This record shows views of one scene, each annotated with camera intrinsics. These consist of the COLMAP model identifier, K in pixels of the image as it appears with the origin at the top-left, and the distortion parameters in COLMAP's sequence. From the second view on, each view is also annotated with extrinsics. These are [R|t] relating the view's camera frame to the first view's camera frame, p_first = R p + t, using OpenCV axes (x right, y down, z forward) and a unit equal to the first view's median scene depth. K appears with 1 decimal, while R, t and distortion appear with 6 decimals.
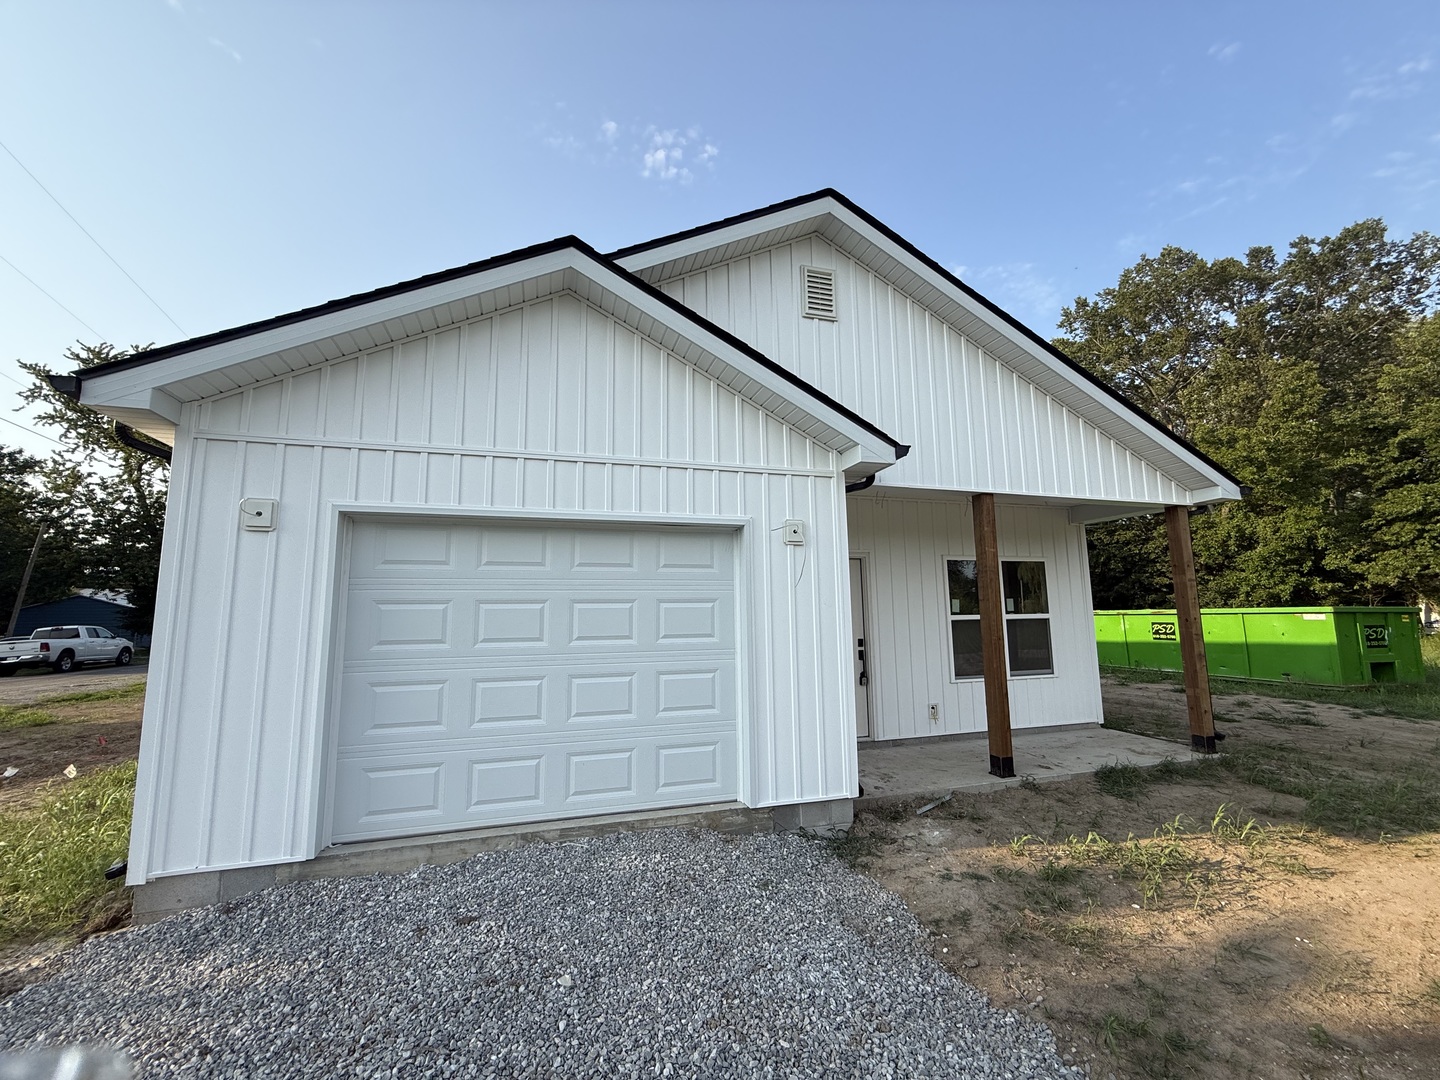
lens RADIAL K [[575.1, 0, 725.1], [0, 575.1, 537.6], [0, 0, 1]] dist [-0.003943, 0.000390]
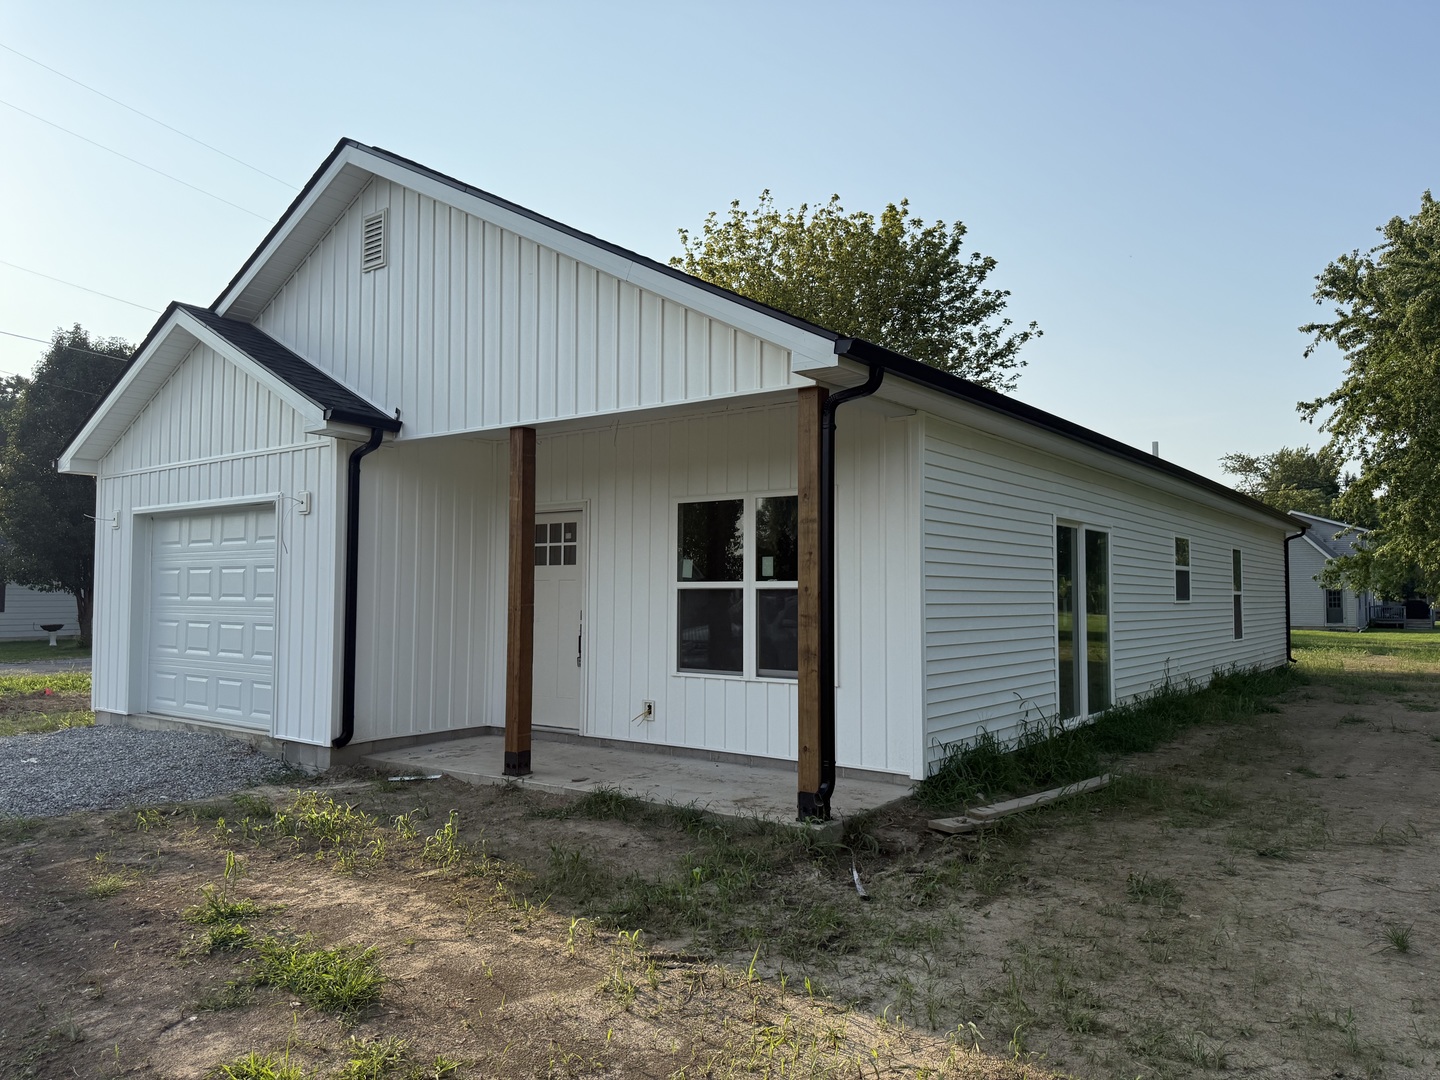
lens RADIAL K [[1025.6, 0, 723.3], [0, 1025.6, 546.9], [0, 0, 1]] dist [0.009103, -0.009373]
pose [[0.604490, -0.022232, -0.796302, 2.279042], [0.100980, 0.993685, 0.048913, 0.059195], [0.790186, -0.109978, 0.602918, 0.472737]]
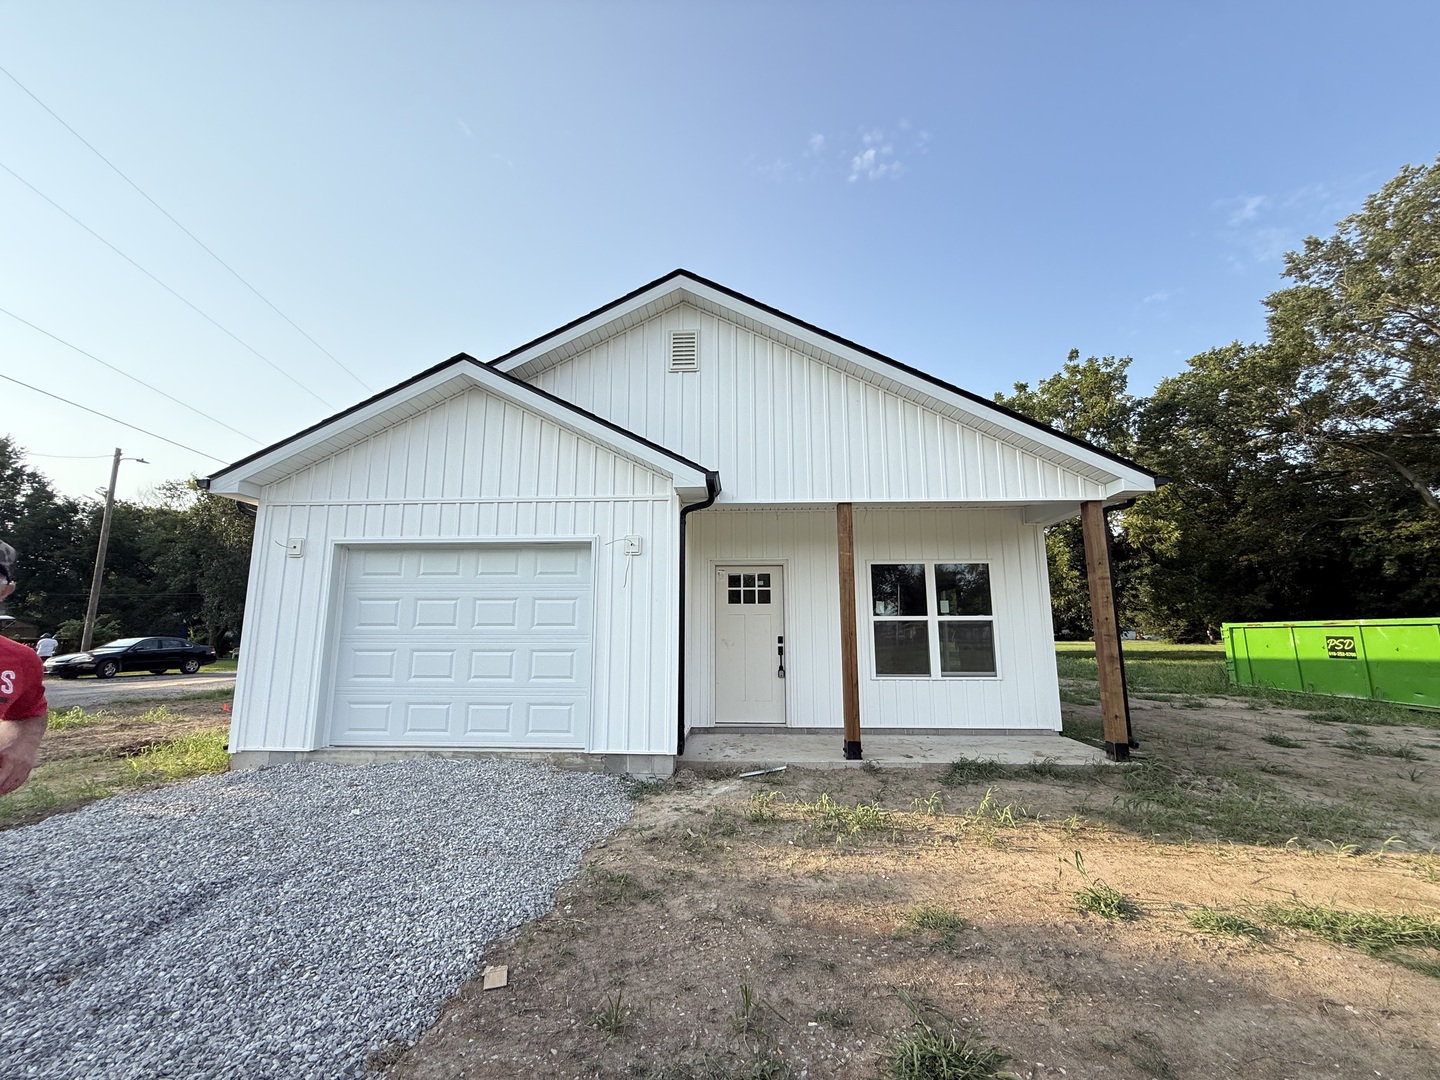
lens RADIAL K [[575.1, 0, 721.3], [0, 575.1, 537.3], [0, 0, 1]] dist [-0.003943, 0.000390]
pose [[0.944121, -0.042910, -0.326793, 0.768980], [0.034000, 0.998879, -0.032931, 0.022828], [0.327840, 0.019980, 0.944522, -0.164458]]
